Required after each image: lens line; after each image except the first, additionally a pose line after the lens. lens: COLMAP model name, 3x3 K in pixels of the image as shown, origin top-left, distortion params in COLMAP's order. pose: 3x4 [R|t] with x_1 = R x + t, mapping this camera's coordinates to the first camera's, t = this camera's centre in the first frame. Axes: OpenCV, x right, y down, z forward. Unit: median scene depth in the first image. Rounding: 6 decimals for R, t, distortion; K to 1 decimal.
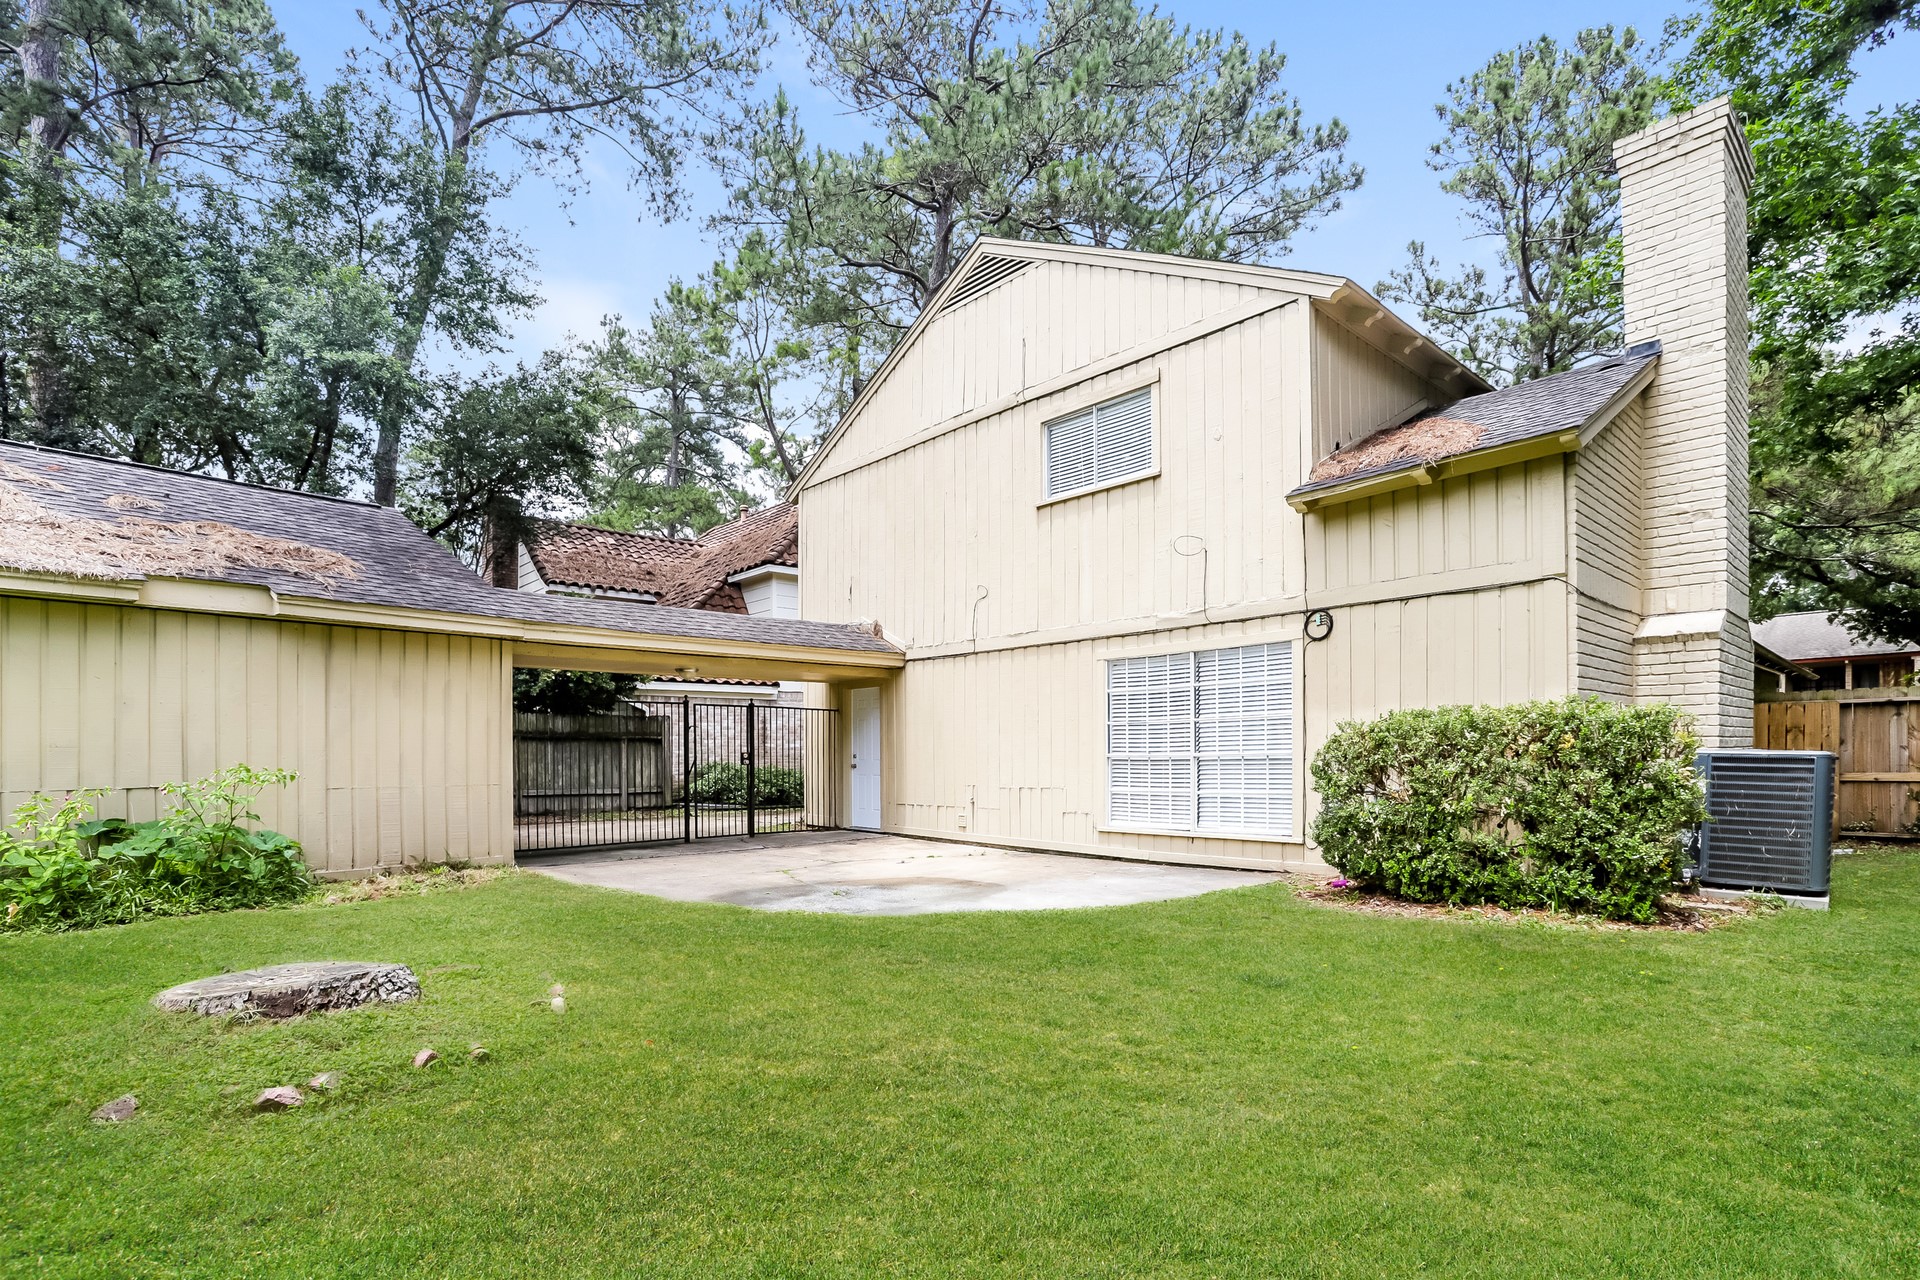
lens RADIAL K [[934.2, 0, 958.7], [0, 934.2, 752.0], [0, 0, 1]] dist [-0.038104, 0.000206]
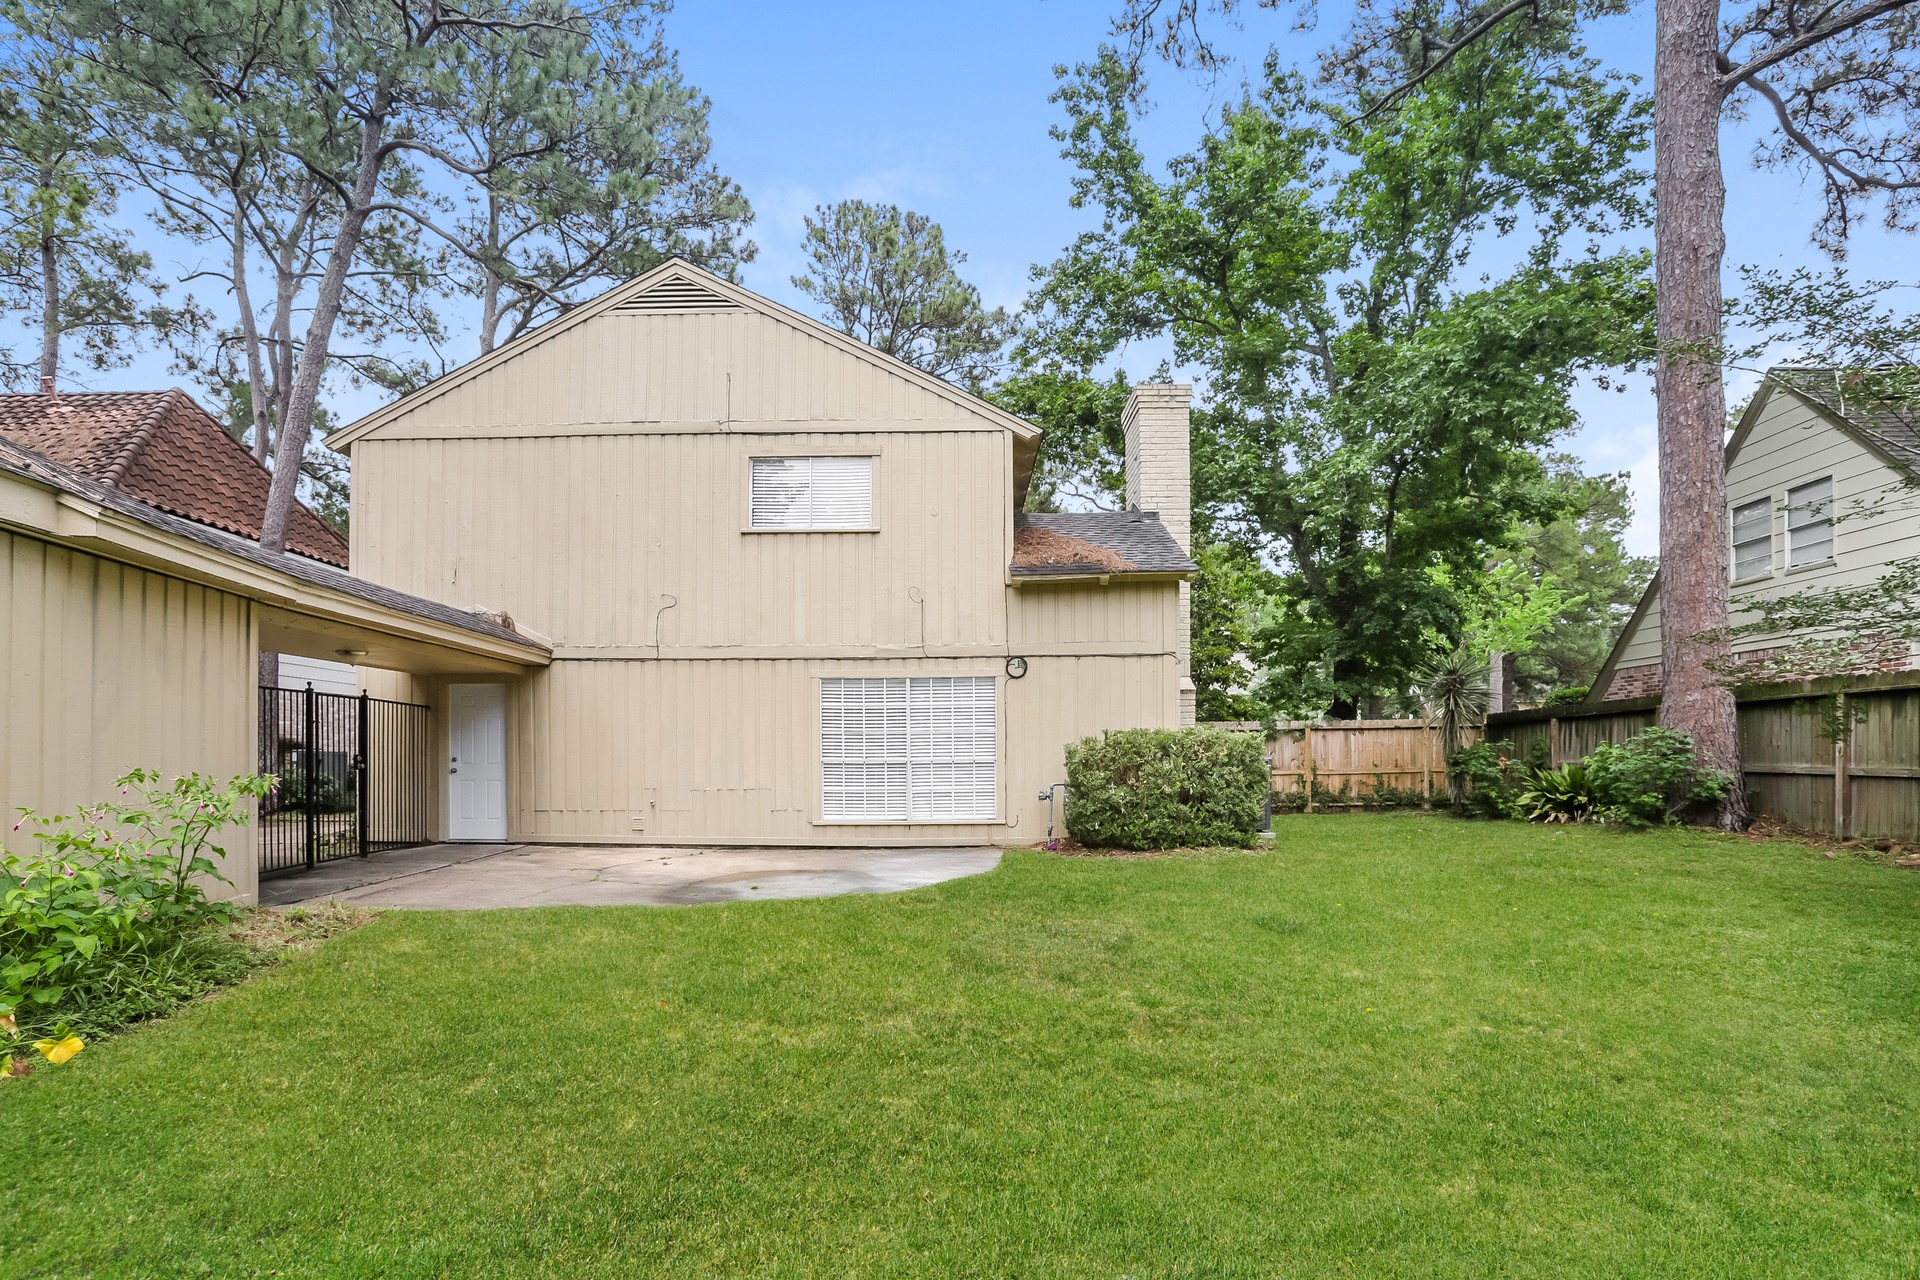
lens RADIAL K [[934.2, 0, 958.7], [0, 934.2, 752.0], [0, 0, 1]] dist [-0.038104, 0.000206]
pose [[0.688266, 0.010286, 0.725386, -0.613866], [-0.003788, 0.999937, -0.010584, 0.006808], [-0.725449, 0.004537, 0.688261, 0.074740]]
